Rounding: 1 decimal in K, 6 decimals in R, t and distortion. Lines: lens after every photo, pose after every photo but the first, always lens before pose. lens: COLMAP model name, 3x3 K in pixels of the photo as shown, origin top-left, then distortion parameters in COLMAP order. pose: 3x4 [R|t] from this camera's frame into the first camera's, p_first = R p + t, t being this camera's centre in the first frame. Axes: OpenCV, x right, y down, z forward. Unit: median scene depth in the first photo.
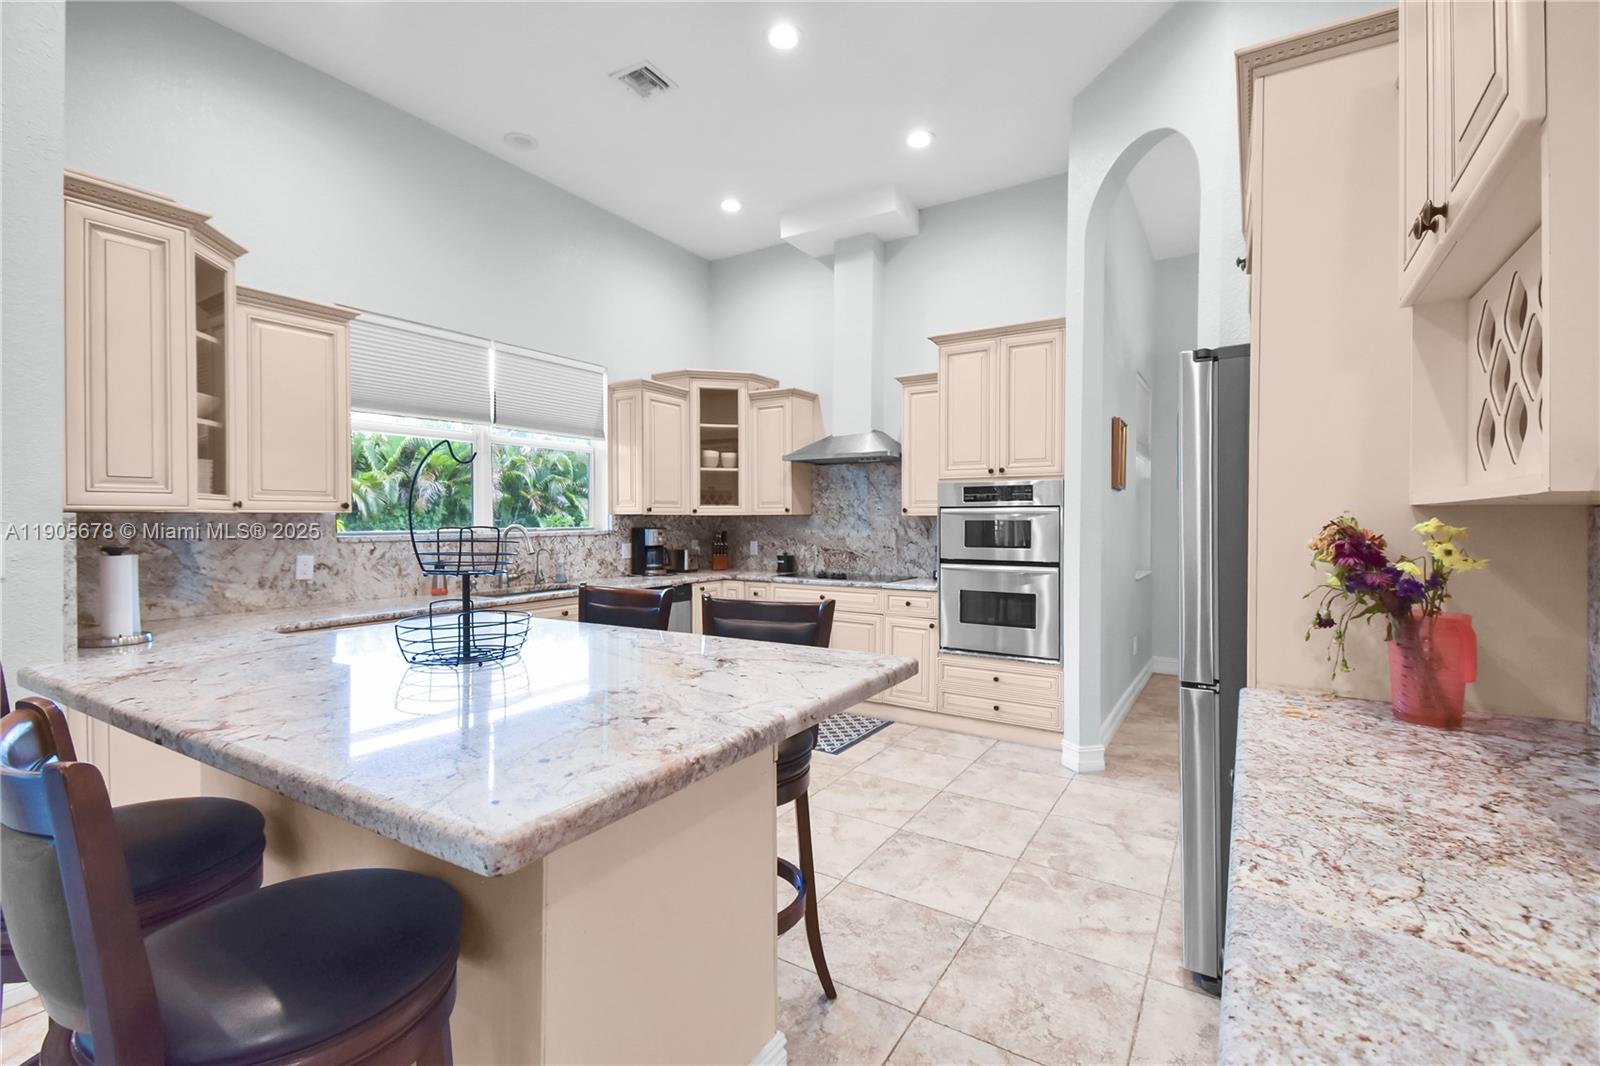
lens RADIAL K [[698.4, 0, 801.4], [0, 698.4, 523.5], [0, 0, 1]] dist [0.050421, -0.021760]
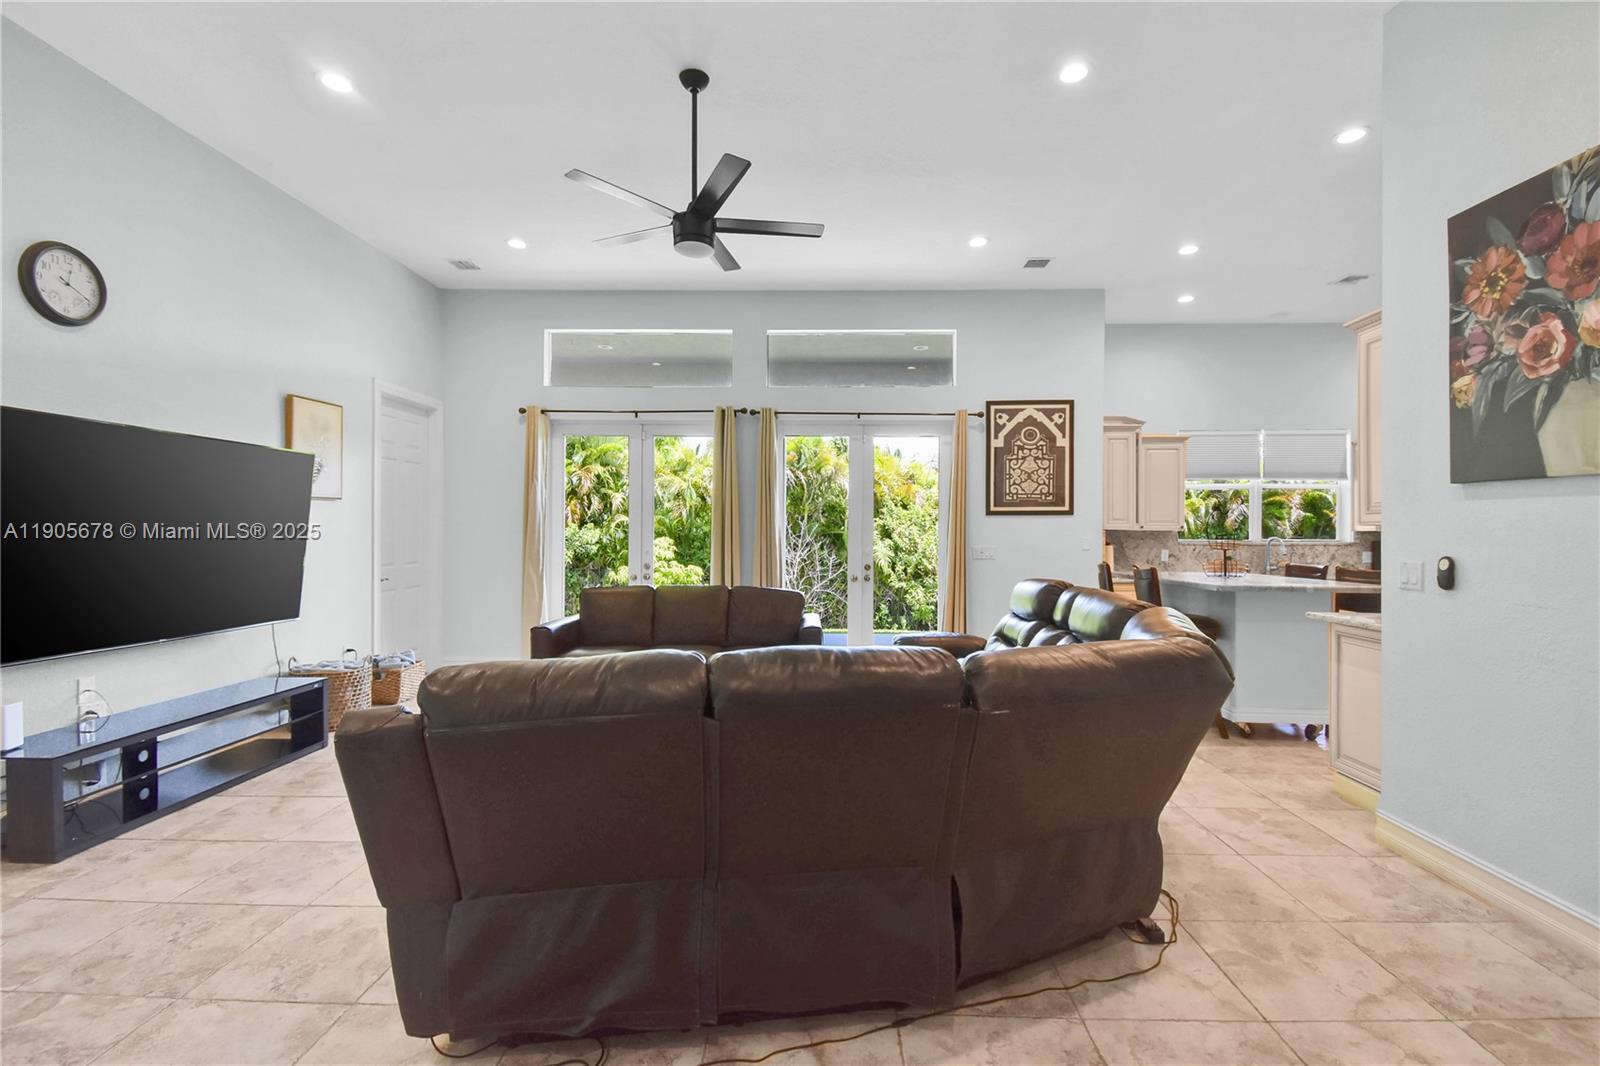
lens RADIAL K [[734.7, 0, 804.2], [0, 734.7, 534.5], [0, 0, 1]] dist [0.018495, -0.000006]
pose [[0.519018, 0.004001, -0.854754, 0.598162], [-0.012163, 0.999922, -0.002705, 0.015278], [0.854677, 0.011800, 0.519026, -1.009382]]
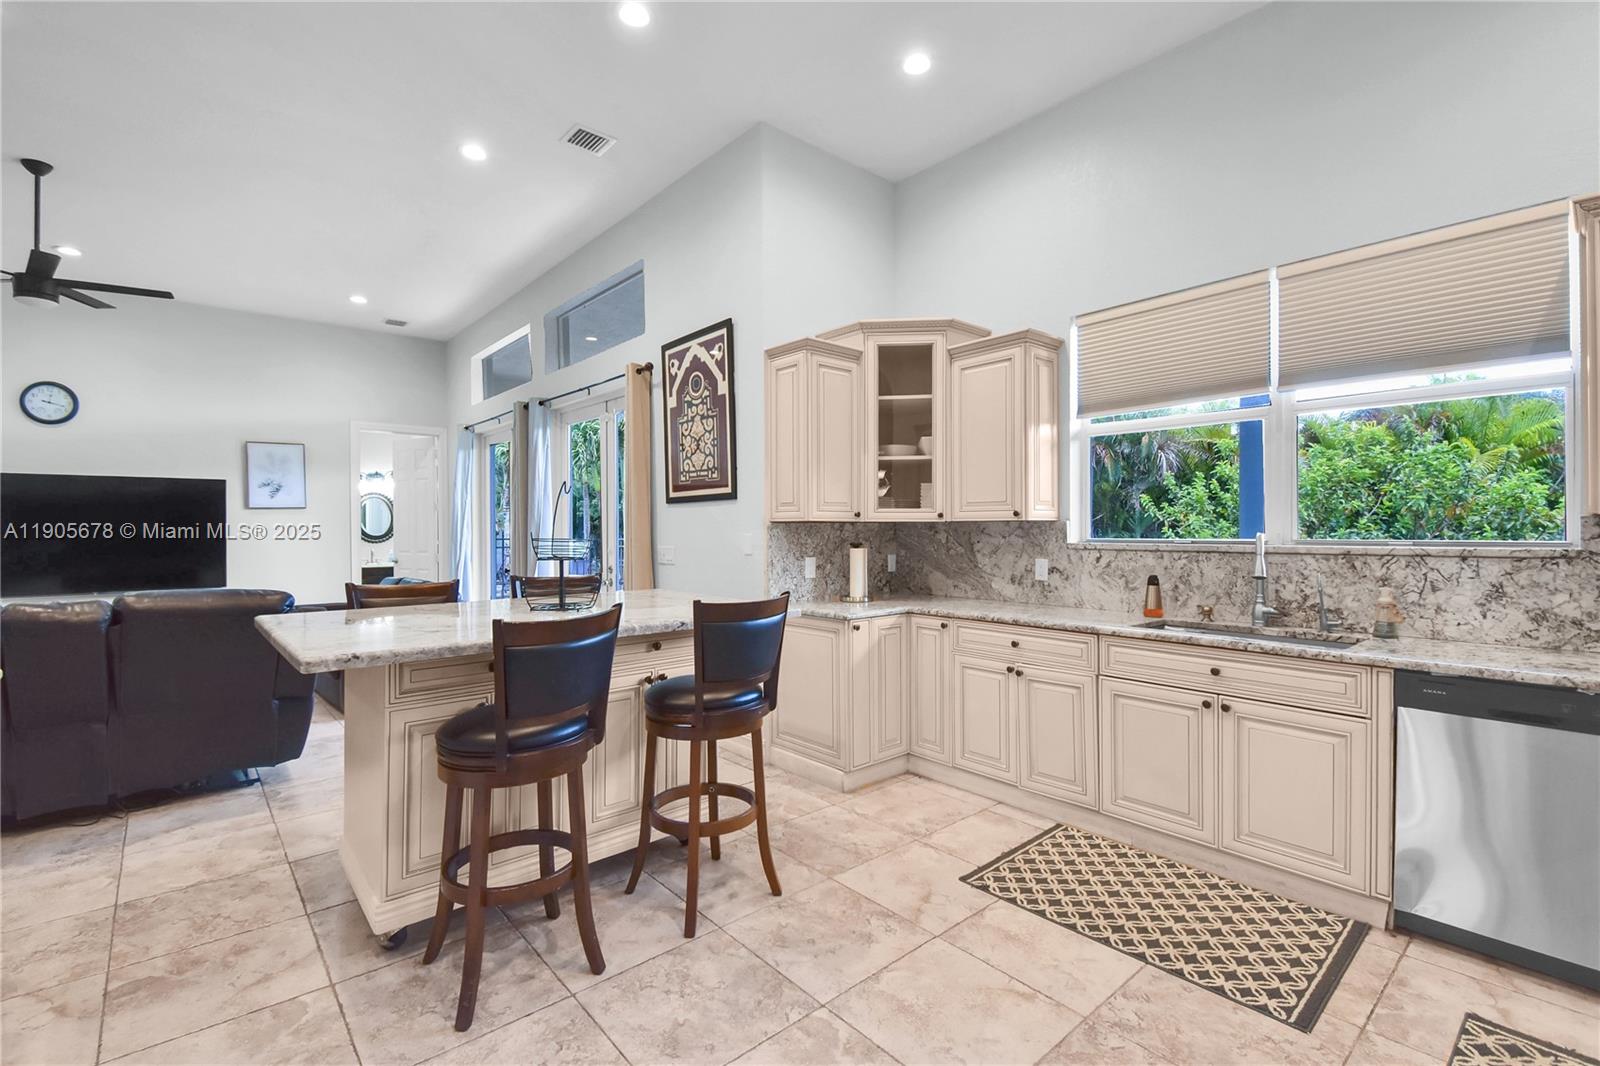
lens RADIAL K [[716.1, 0, 767.6], [0, 716.1, 542.1], [0, 0, 1]] dist [0.014266, -0.000340]
pose [[-0.301387, 0.023641, -0.953209, 0.451673], [-0.002994, 0.999664, 0.025739, -0.007605], [0.953497, 0.010611, -0.301215, 0.855653]]
